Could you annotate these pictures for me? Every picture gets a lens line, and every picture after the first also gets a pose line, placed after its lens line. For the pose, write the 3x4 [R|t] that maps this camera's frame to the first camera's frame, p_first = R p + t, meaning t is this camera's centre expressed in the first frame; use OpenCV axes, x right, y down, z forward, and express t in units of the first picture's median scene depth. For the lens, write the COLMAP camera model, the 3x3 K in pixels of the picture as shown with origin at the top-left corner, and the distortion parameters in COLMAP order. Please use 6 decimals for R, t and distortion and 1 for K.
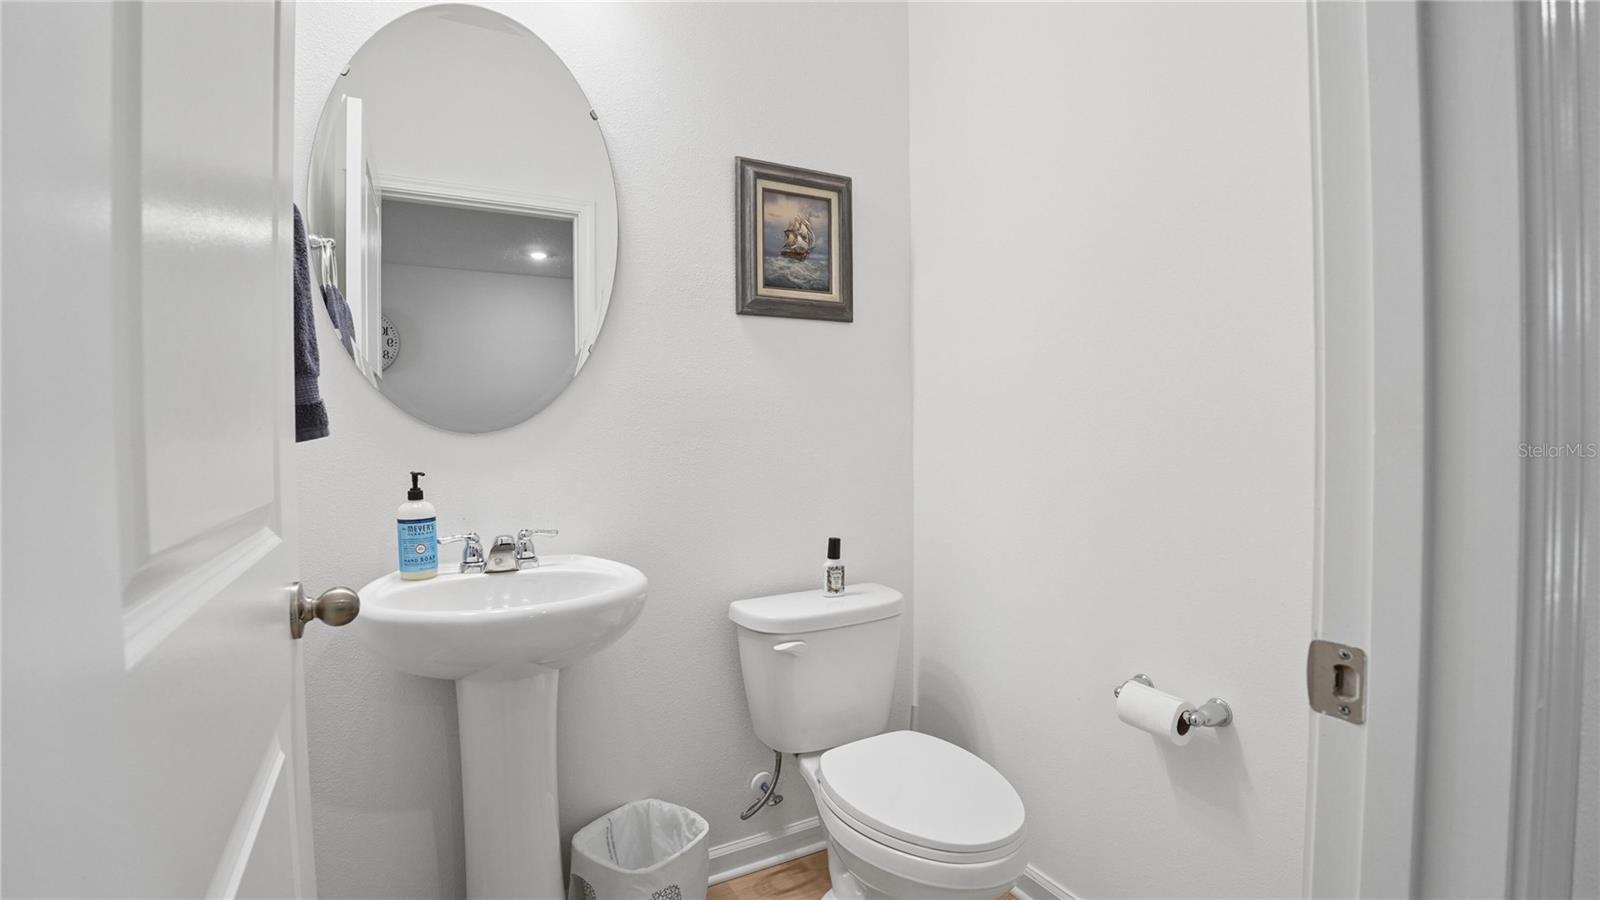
lens RADIAL K [[724.0, 0, 834.3], [0, 724.0, 432.0], [0, 0, 1]] dist [-0.003029, 0.000112]
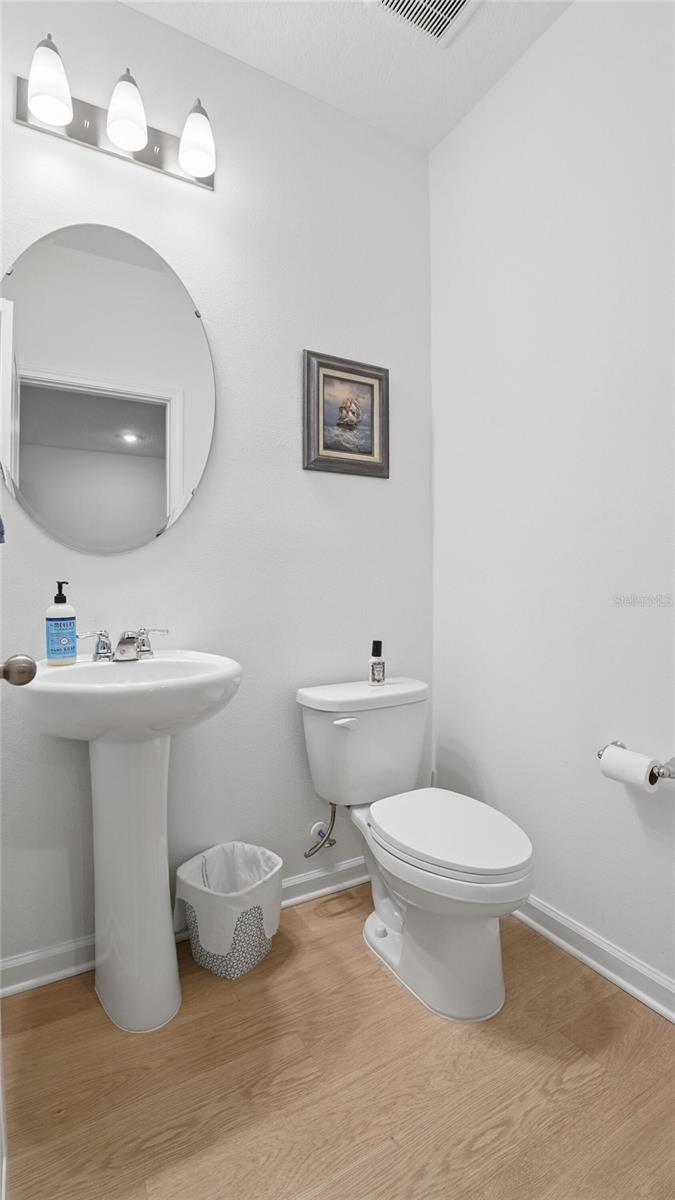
lens RADIAL K [[543.0, 0, 334.7], [0, 543.0, 589.8], [0, 0, 1]] dist [-0.003029, 0.000112]
pose [[0.999627, 0.009107, 0.025739, -0.104526], [-0.008681, 0.999824, -0.016641, 0.073257], [-0.025886, 0.016411, 0.999530, 0.022228]]
